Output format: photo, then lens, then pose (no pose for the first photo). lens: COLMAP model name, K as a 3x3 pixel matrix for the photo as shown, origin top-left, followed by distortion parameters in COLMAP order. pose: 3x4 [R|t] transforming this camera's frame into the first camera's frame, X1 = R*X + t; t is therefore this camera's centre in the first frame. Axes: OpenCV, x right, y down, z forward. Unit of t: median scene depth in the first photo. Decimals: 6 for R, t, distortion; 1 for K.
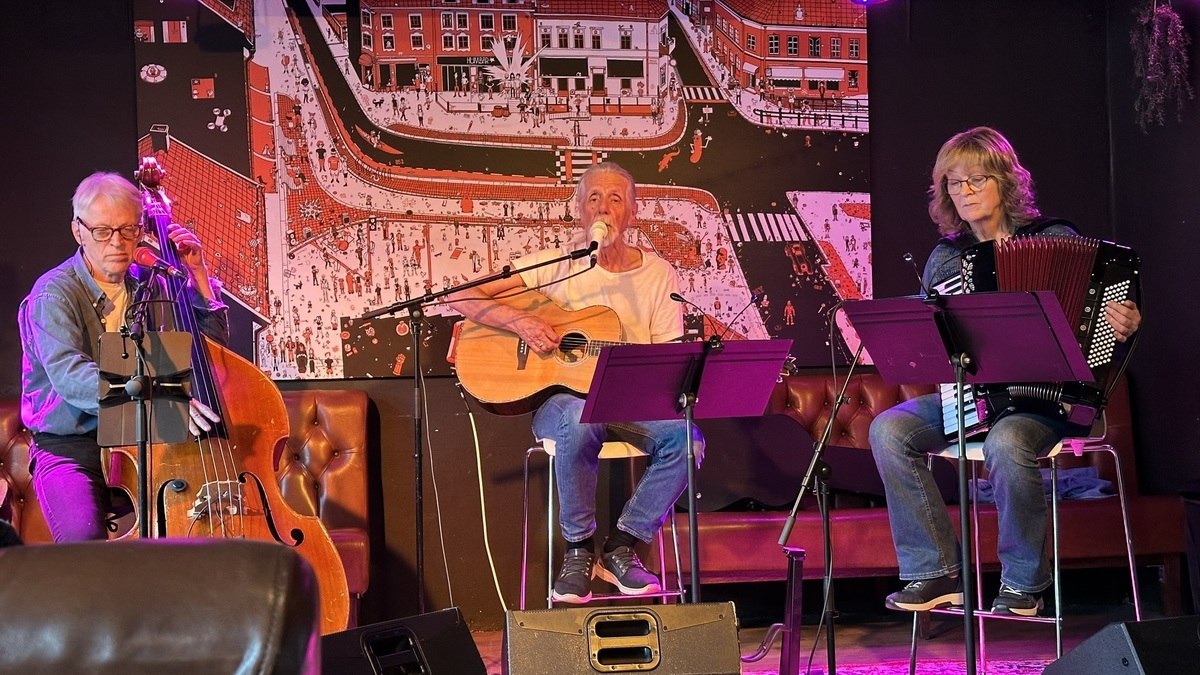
lens RADIAL K [[1796.7, 0, 610.8], [0, 1796.7, 339.8], [0, 0, 1]] dist [0.136079, 0.000000]
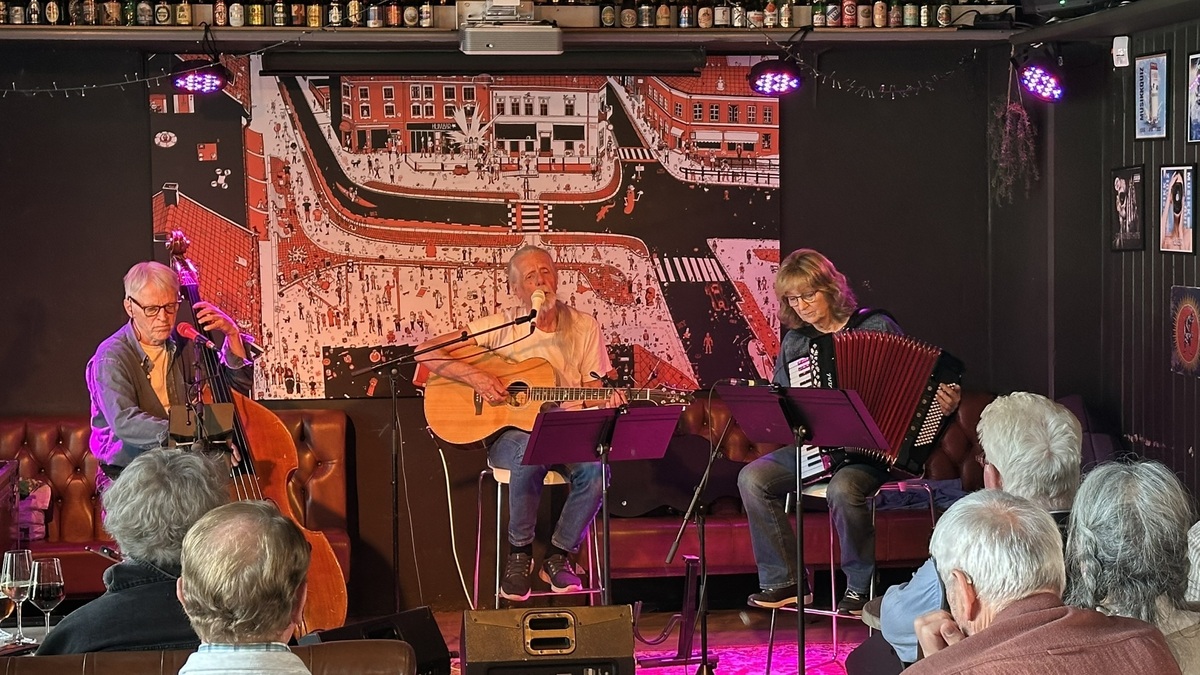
lens RADIAL K [[2315.9, 0, 606.3], [0, 2315.9, 346.1], [0, 0, 1]] dist [0.161676, 0.000000]
pose [[0.999906, 0.012194, 0.006272, 0.024978], [-0.012582, 0.997745, 0.065934, -0.114409], [-0.005453, -0.066006, 0.997804, -0.506909]]
